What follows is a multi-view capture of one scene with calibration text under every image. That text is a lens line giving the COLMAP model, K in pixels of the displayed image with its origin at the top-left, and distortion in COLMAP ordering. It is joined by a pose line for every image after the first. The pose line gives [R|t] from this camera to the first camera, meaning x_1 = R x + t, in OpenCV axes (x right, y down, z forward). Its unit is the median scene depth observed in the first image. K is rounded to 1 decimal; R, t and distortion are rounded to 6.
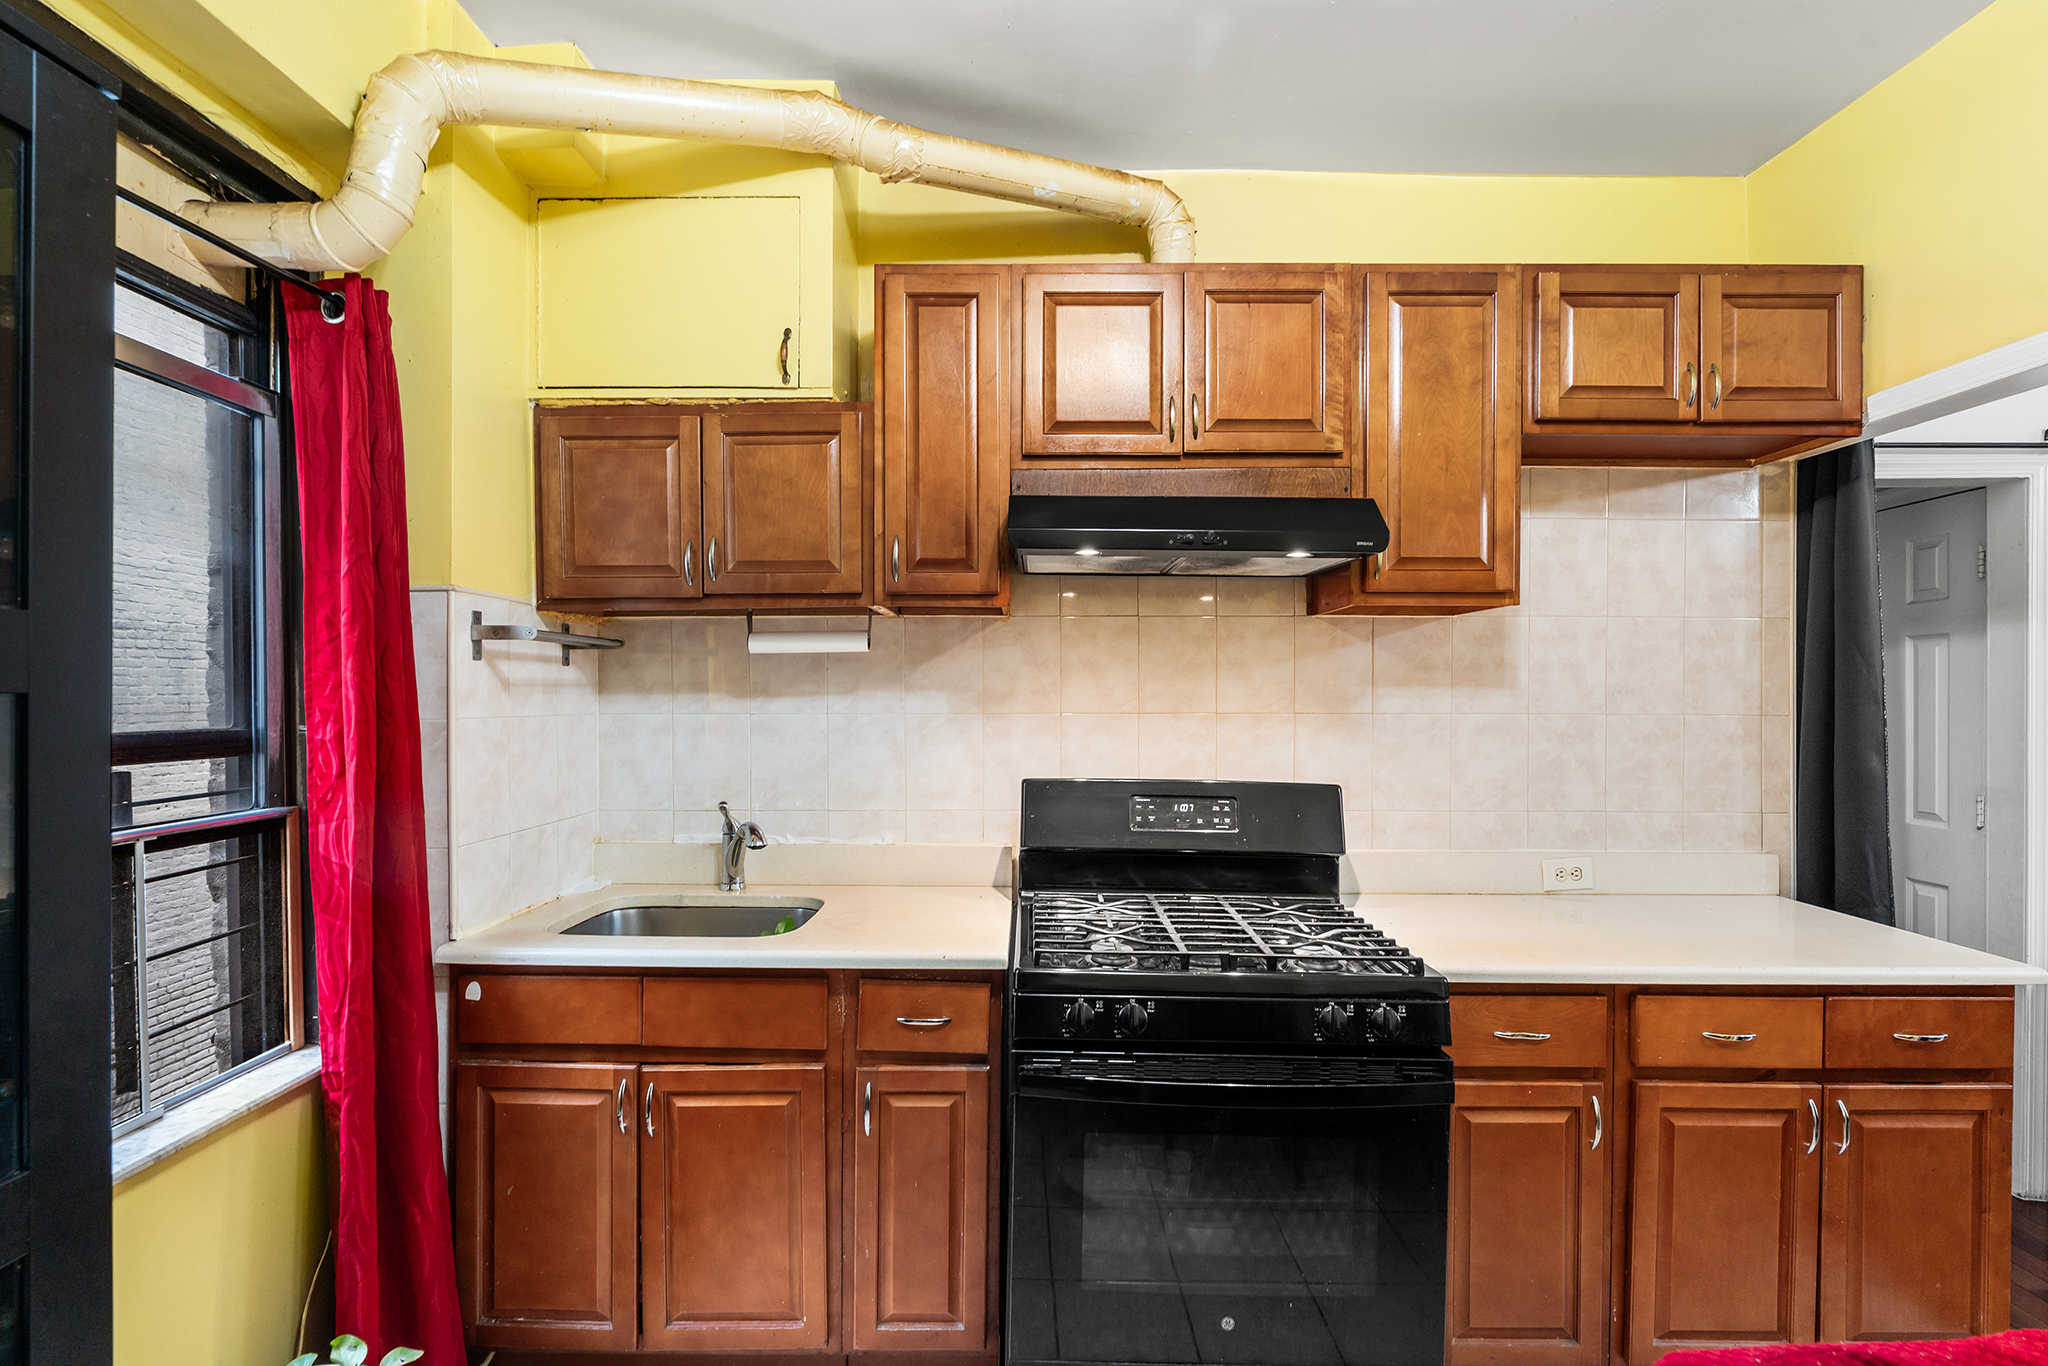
lens RADIAL K [[924.1, 0, 1025.1], [0, 924.1, 704.1], [0, 0, 1]] dist [-0.001579, 0.000413]
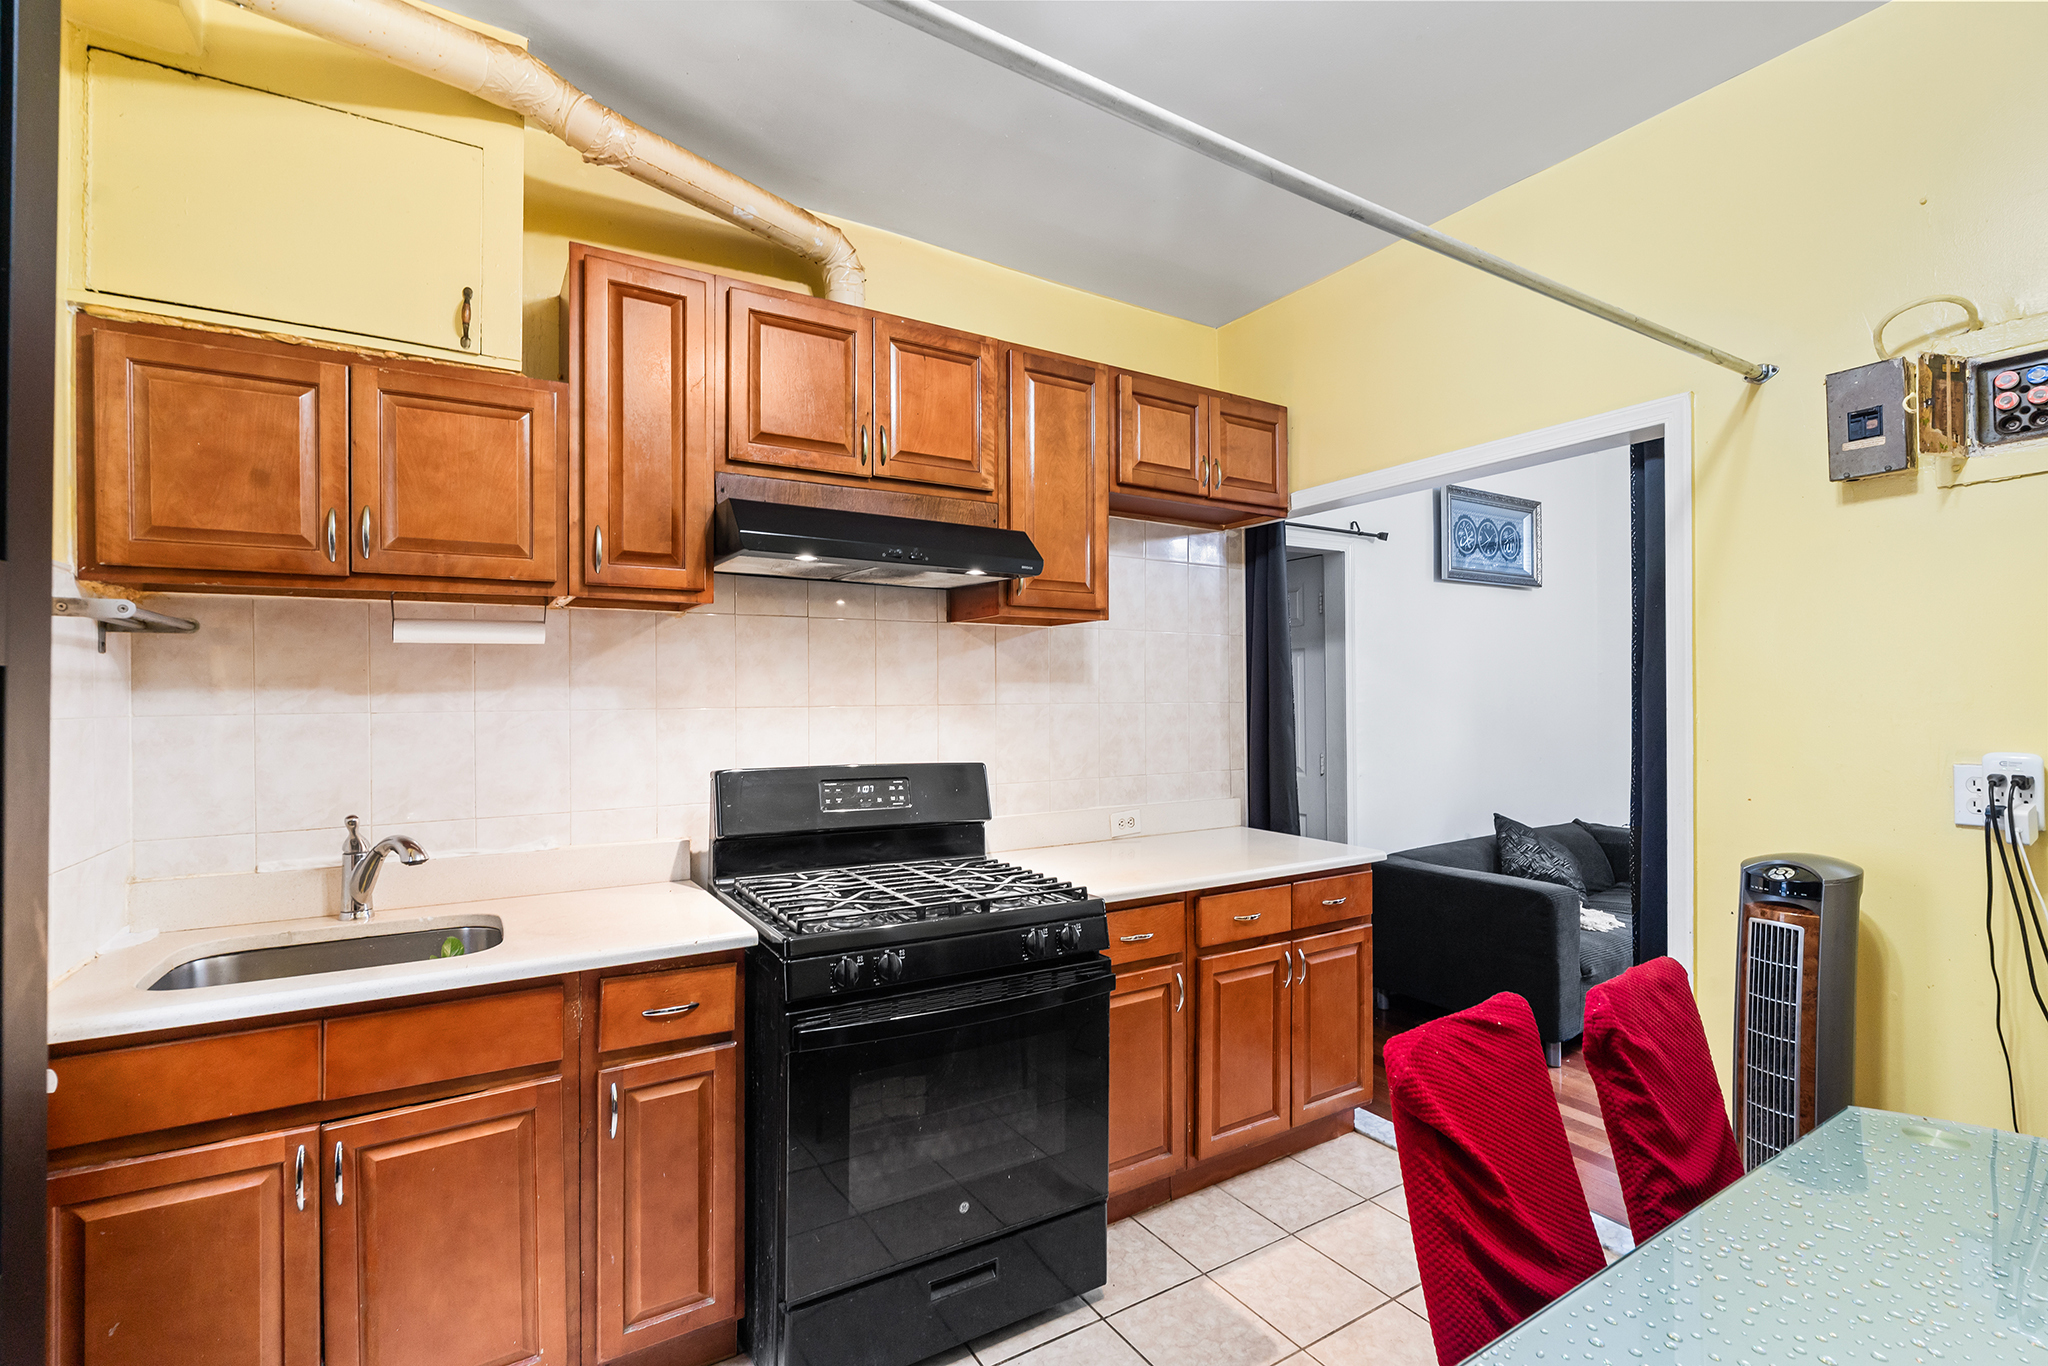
lens RADIAL K [[909.3, 0, 1018.3], [0, 909.3, 696.1], [0, 0, 1]] dist [-0.000614, 0.000117]
pose [[0.851226, -0.006539, 0.524758, -0.266082], [0.012316, 0.999896, -0.007519, 0.010052], [-0.524655, 0.012863, 0.851218, -0.044249]]
